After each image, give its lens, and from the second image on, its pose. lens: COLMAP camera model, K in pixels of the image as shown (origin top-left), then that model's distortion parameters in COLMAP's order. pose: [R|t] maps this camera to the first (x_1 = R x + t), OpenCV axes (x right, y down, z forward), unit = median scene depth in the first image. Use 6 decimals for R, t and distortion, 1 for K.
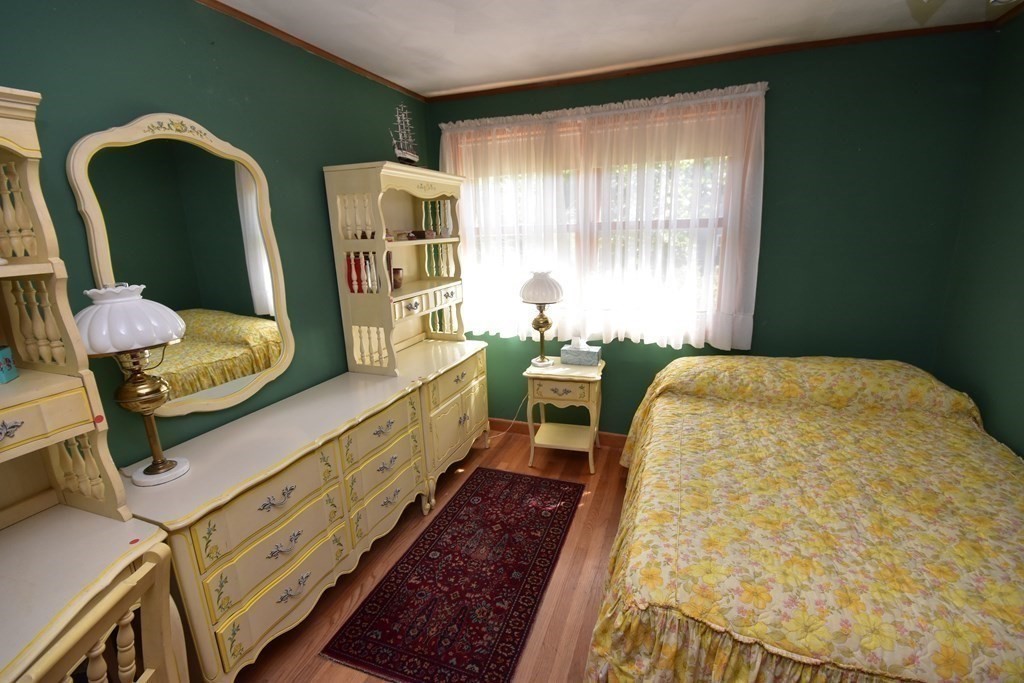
lens RADIAL K [[454.6, 0, 515.2], [0, 454.6, 345.3], [0, 0, 1]] dist [0.007927, -0.010621]
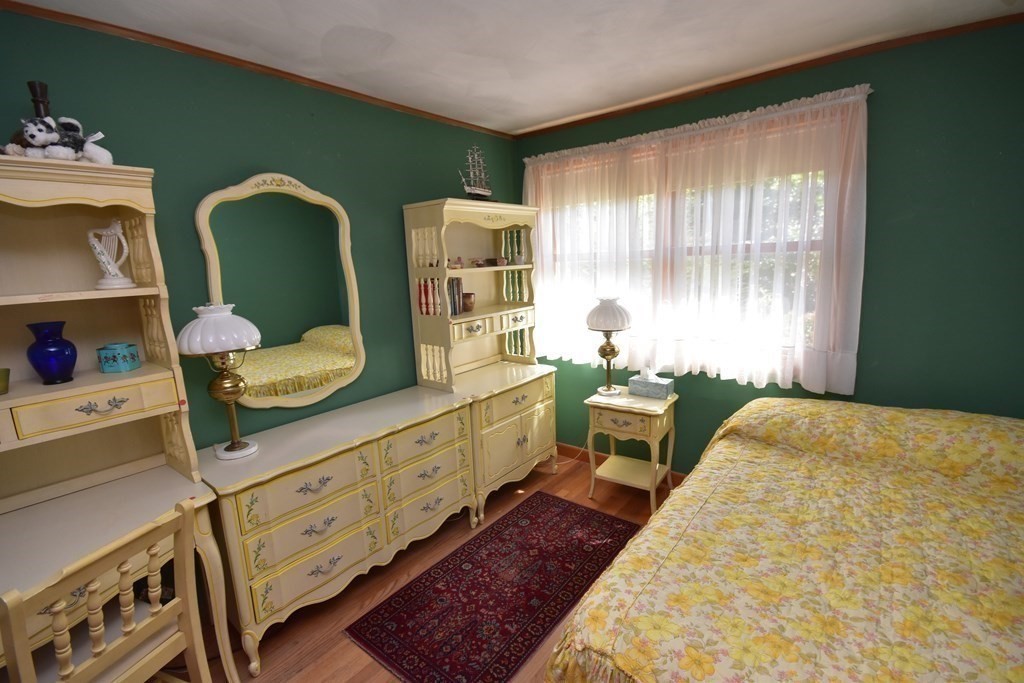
lens RADIAL K [[461.3, 0, 511.8], [0, 461.3, 344.5], [0, 0, 1]] dist [0.009408, -0.012091]
pose [[0.948935, 0.046820, -0.311978, 0.224792], [-0.064275, 0.996876, -0.045900, -0.004263], [0.308854, 0.063608, 0.948980, -0.004470]]
